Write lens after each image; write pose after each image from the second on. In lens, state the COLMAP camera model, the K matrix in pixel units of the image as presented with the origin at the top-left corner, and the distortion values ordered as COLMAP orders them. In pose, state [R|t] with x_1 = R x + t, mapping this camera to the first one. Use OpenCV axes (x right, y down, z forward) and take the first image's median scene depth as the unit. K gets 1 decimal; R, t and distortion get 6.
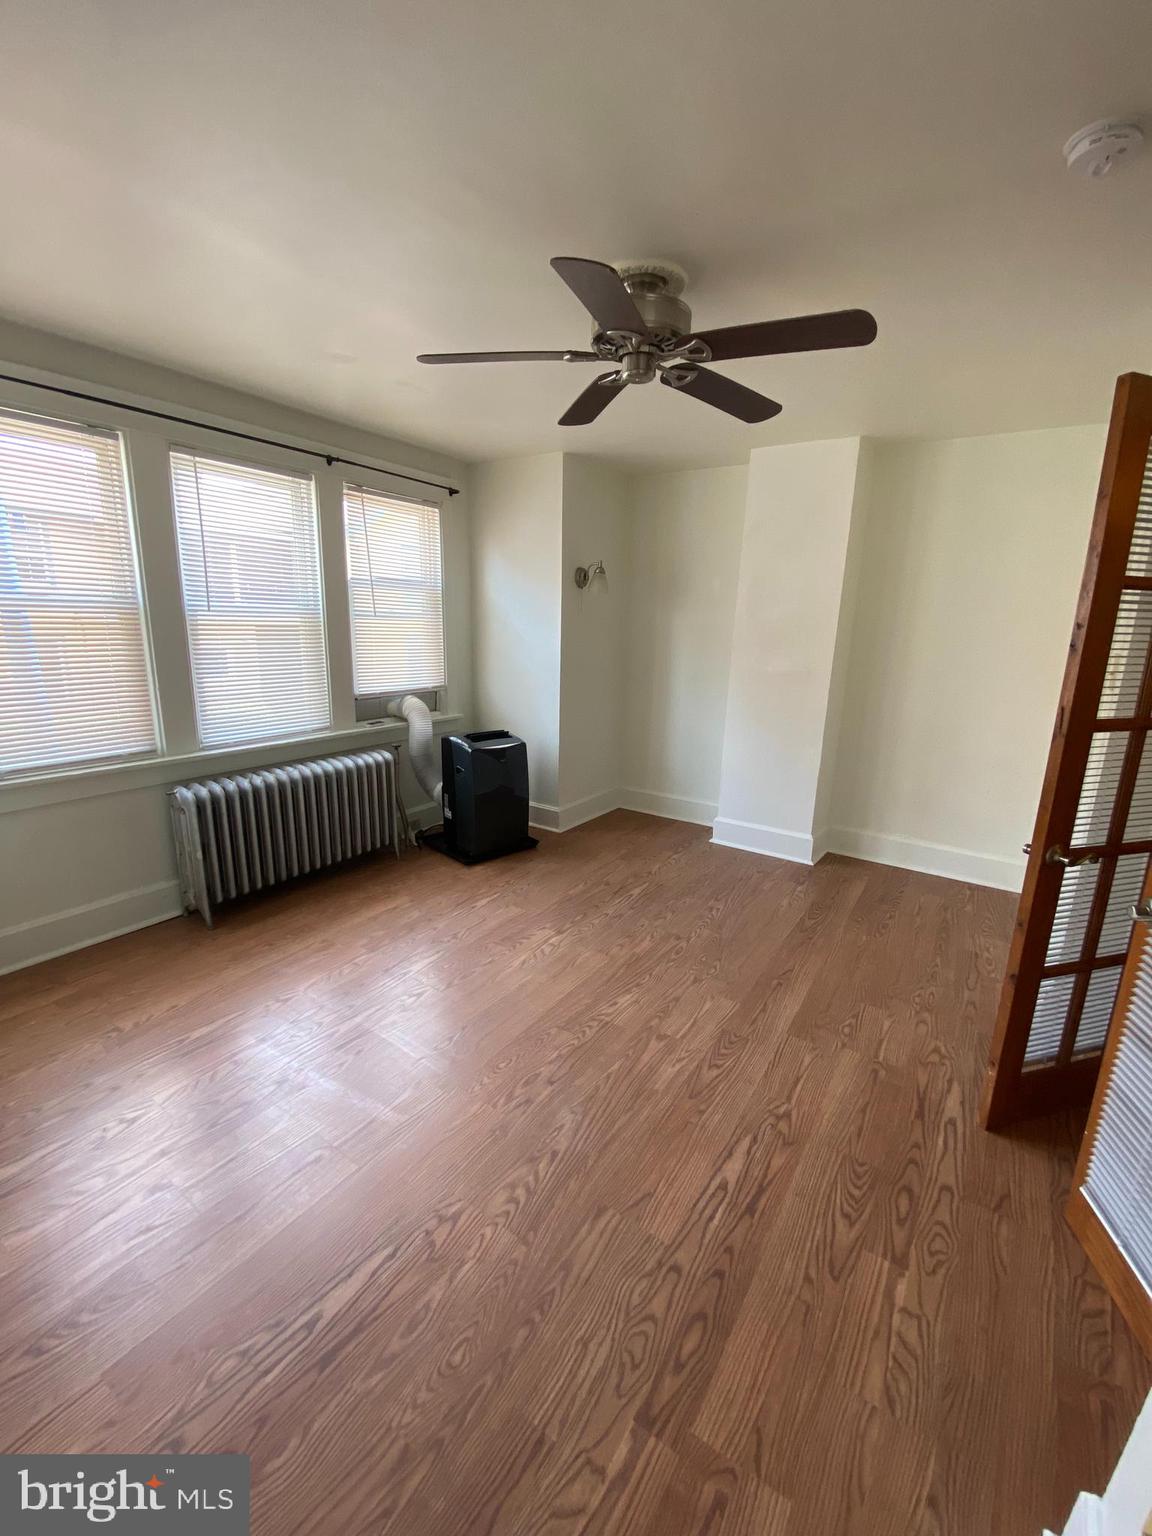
lens RADIAL K [[598.4, 0, 576.0], [0, 598.4, 768.0], [0, 0, 1]] dist [0.062921, -0.029883]
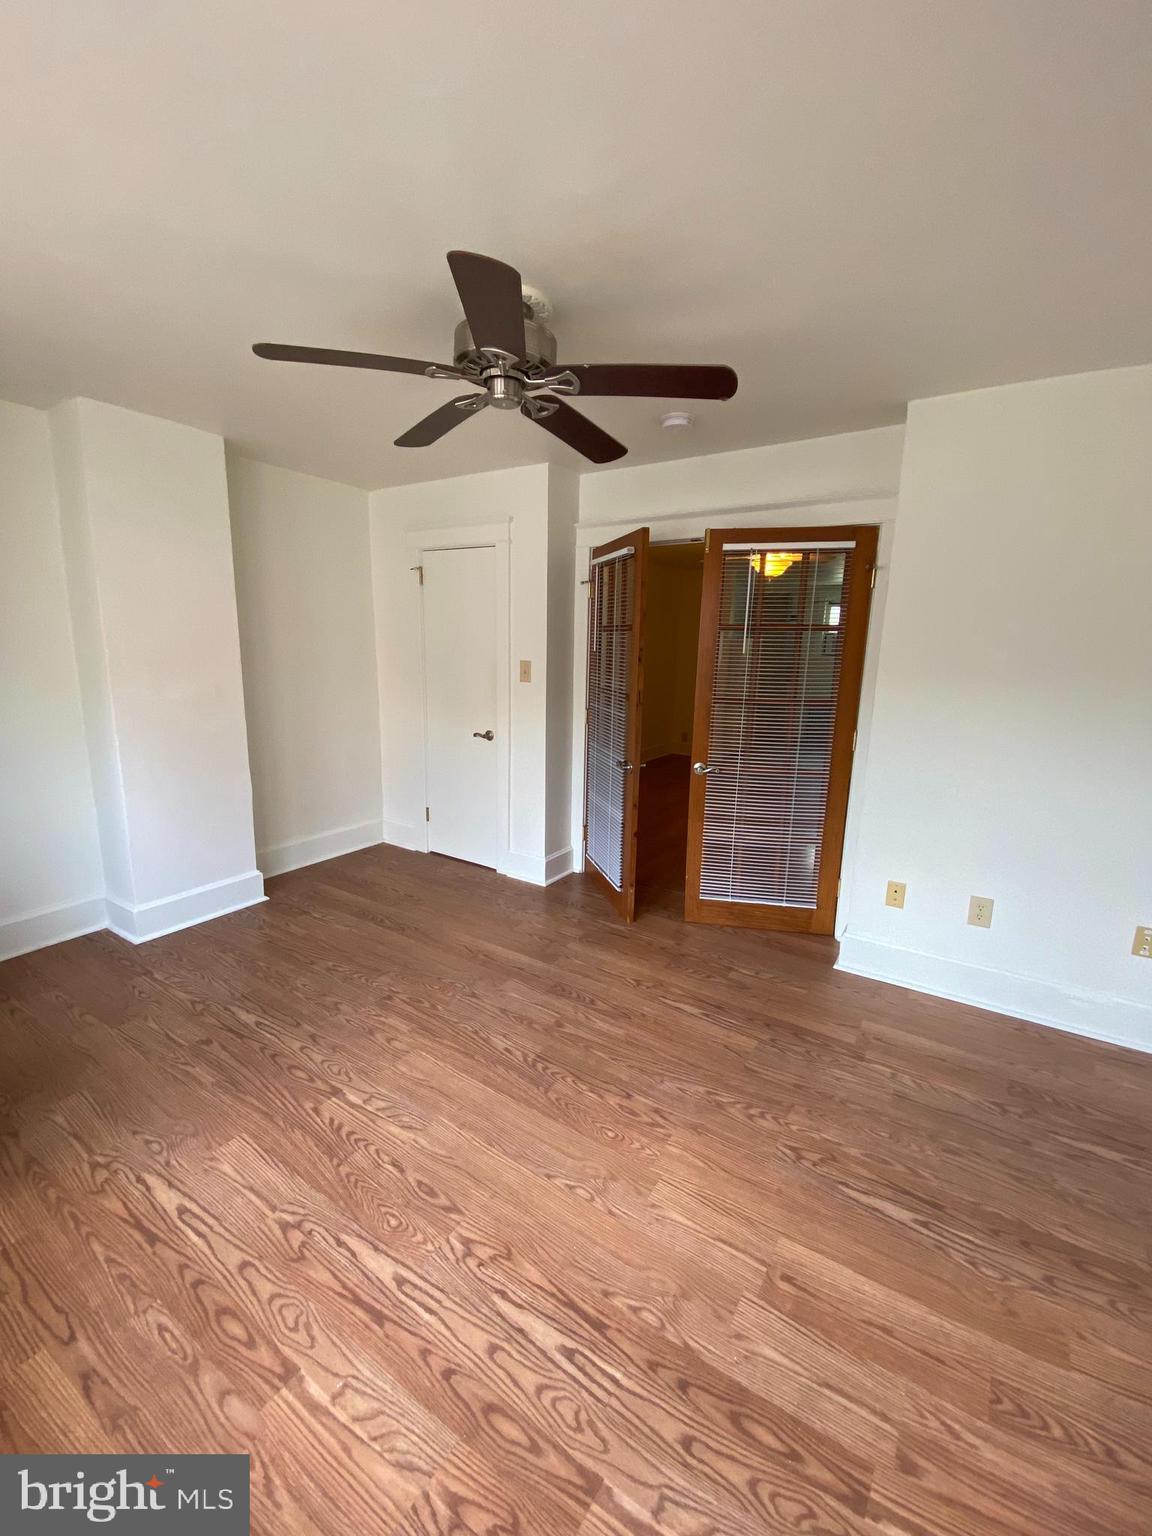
lens RADIAL K [[641.2, 0, 576.0], [0, 641.2, 768.0], [0, 0, 1]] dist [0.073701, -0.049910]
pose [[-0.005601, -0.216586, 0.976247, -0.878828], [0.220605, 0.951942, 0.212460, -0.220186], [-0.975347, 0.216554, 0.042449, 0.836132]]
